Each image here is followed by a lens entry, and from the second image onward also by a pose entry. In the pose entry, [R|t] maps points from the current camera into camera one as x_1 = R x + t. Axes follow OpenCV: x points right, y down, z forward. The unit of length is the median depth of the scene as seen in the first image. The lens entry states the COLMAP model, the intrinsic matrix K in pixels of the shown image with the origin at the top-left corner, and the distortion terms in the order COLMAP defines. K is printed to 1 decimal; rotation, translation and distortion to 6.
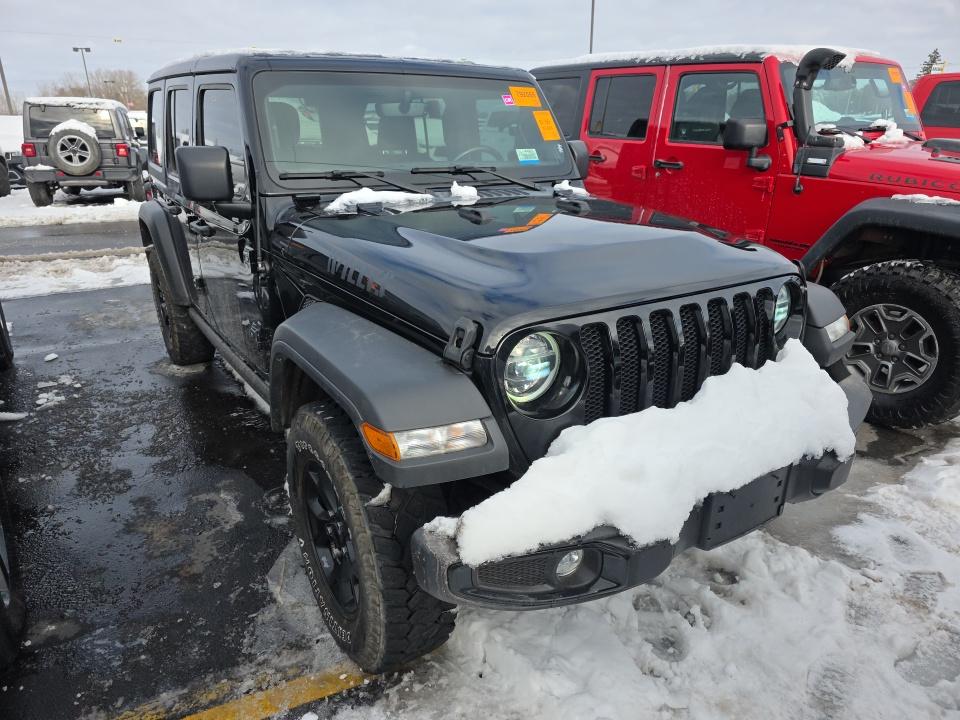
lens RADIAL K [[662.7, 0, 457.8], [0, 662.7, 350.6], [0, 0, 1]] dist [0.032303, -0.004907]
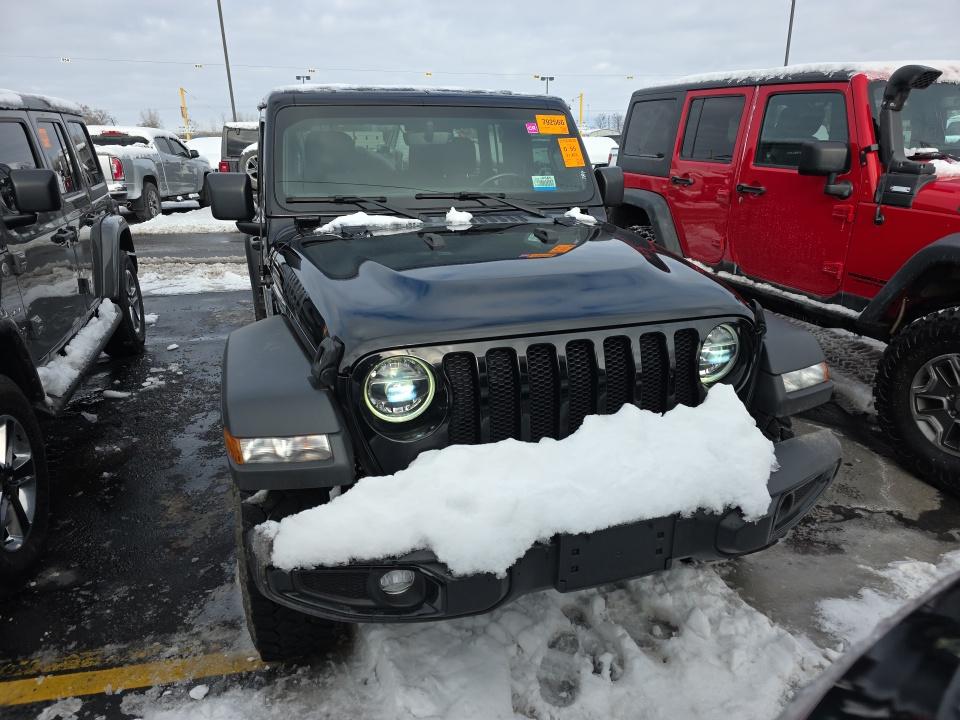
lens RADIAL K [[653.7, 0, 462.5], [0, 653.7, 340.7], [0, 0, 1]] dist [0.045216, -0.020997]
pose [[0.968267, 0.068315, -0.240400, 0.269474], [-0.076168, 0.996818, -0.023520, -0.021278], [0.238028, 0.041085, 0.970389, 0.009605]]
